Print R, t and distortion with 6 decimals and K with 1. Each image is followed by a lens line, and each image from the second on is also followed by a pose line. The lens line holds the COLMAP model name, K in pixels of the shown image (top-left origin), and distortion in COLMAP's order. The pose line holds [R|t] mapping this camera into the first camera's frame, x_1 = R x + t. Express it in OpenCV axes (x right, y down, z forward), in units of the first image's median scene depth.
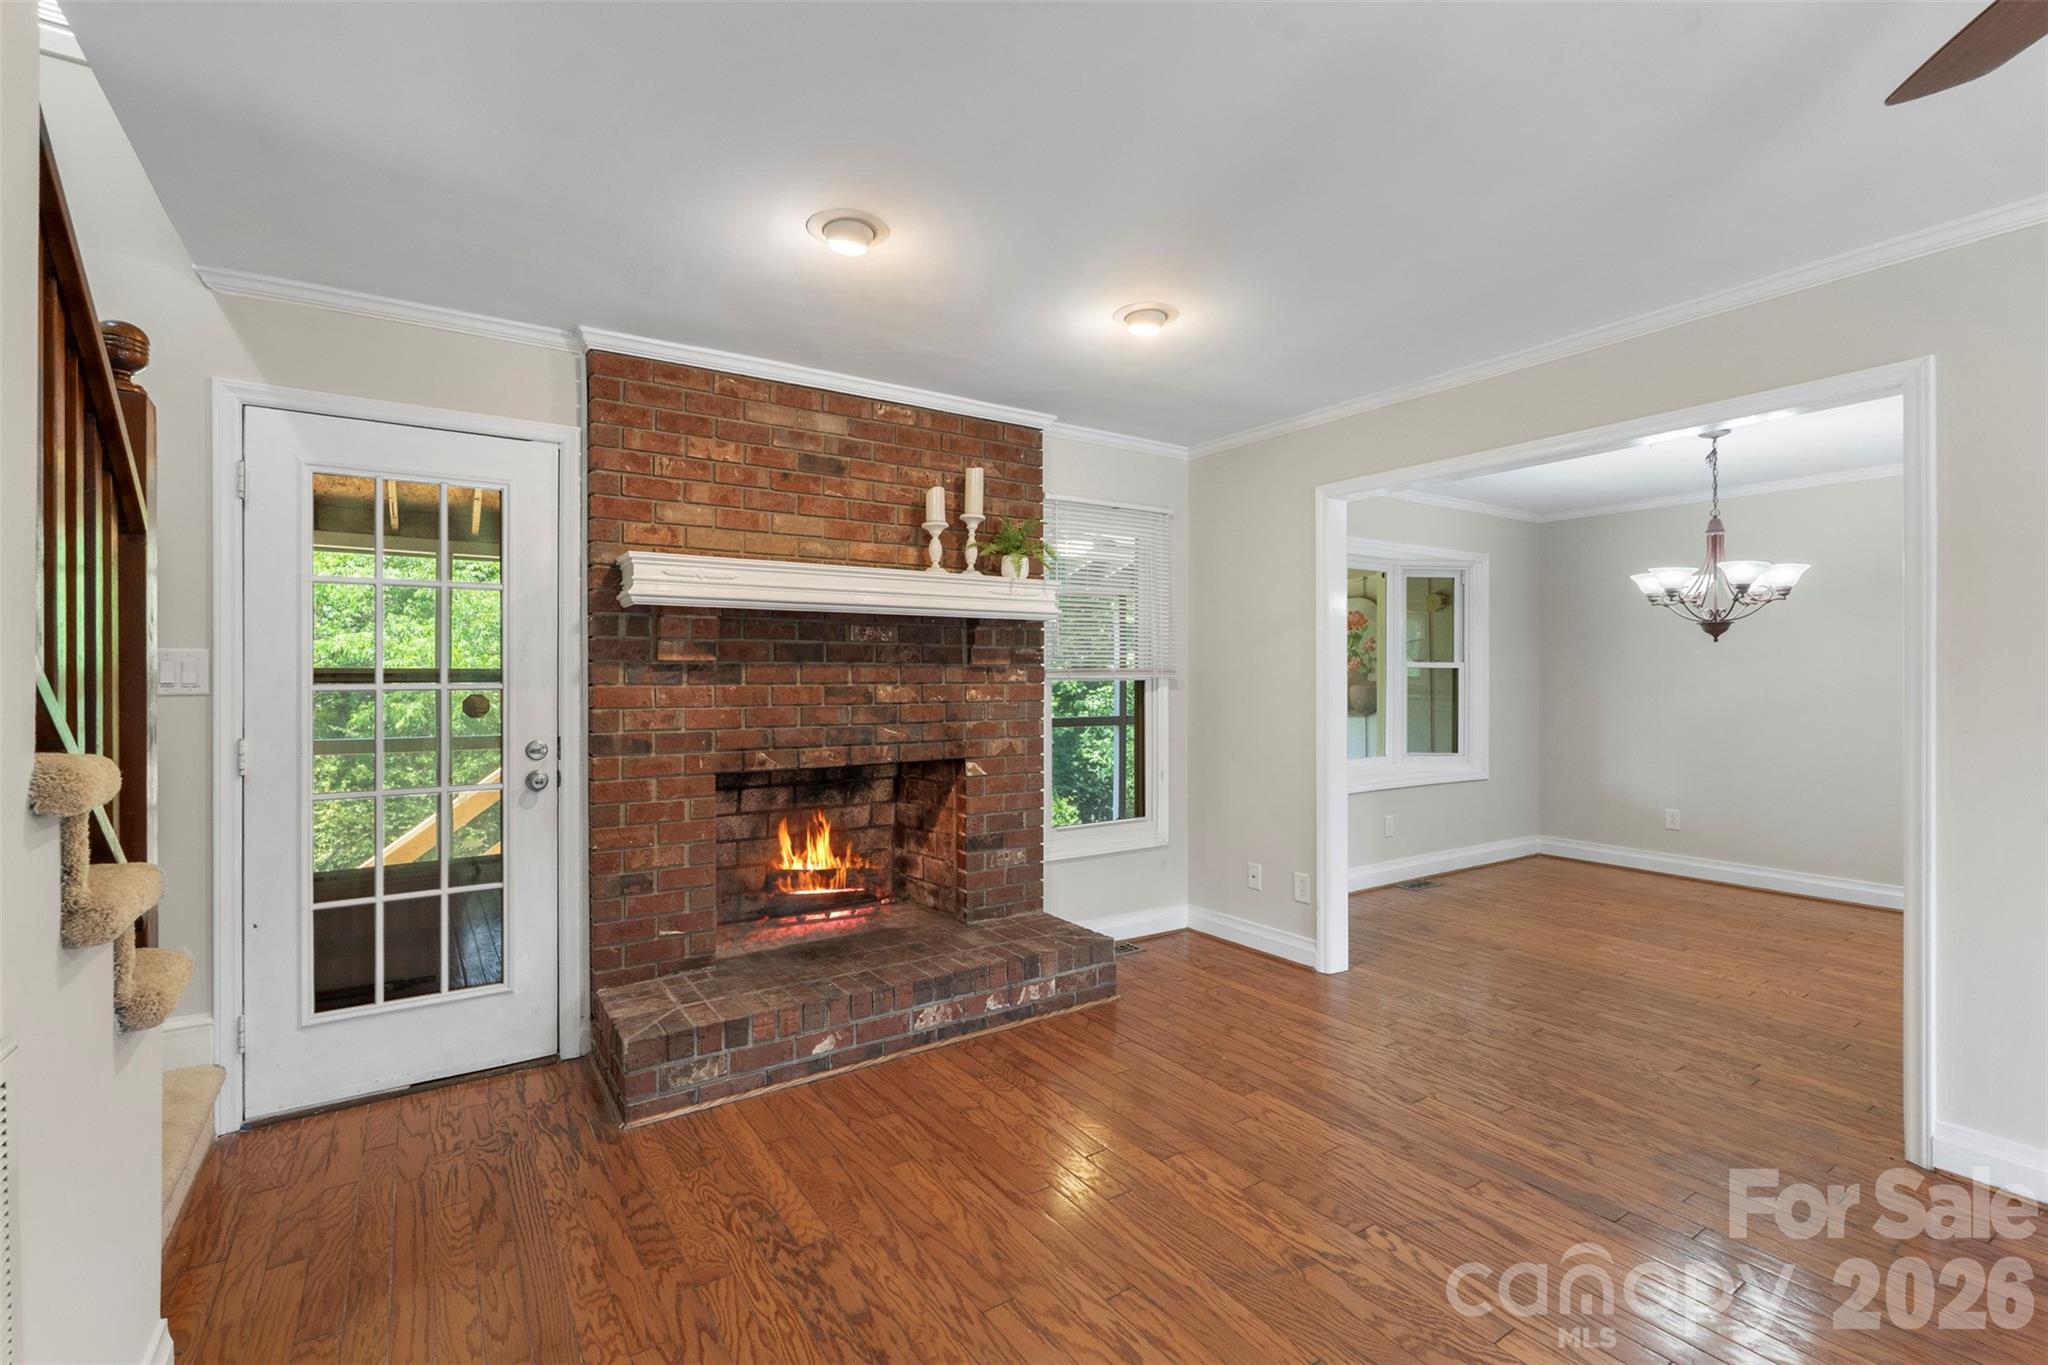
lens RADIAL K [[913.7, 0, 1031.7], [0, 913.7, 674.4], [0, 0, 1]] dist [-0.004188, 0.001216]
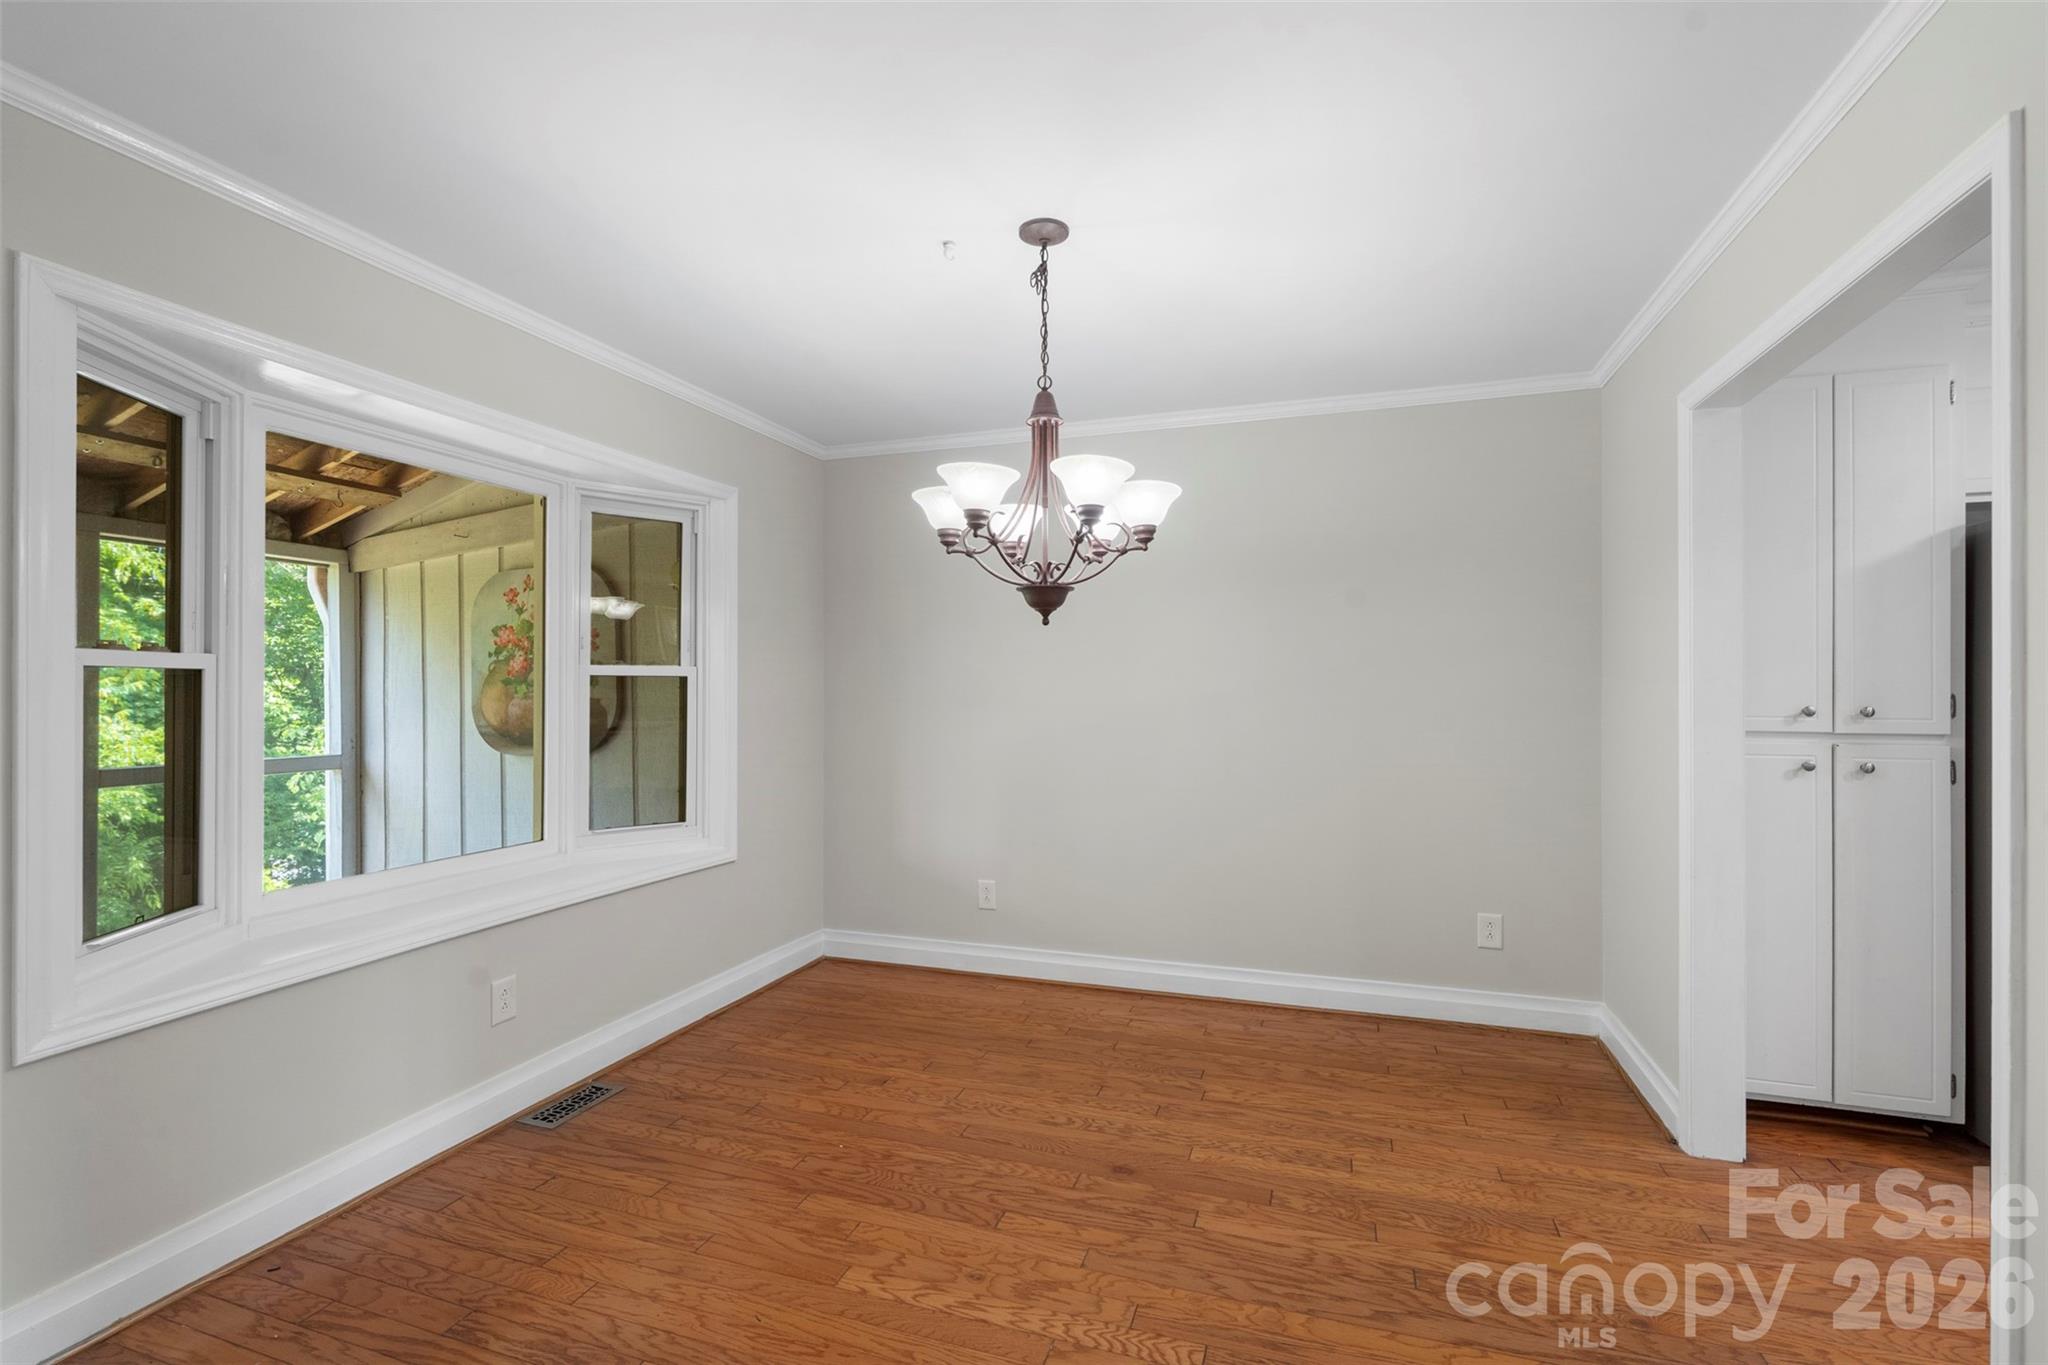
lens RADIAL K [[913.7, 0, 1033.2], [0, 913.7, 682.3], [0, 0, 1]] dist [-0.004188, 0.001216]
pose [[0.795684, 0.003775, 0.605700, 0.533881], [0.001177, 0.999969, -0.007778, 0.002952], [-0.605711, 0.006902, 0.795655, 0.735174]]
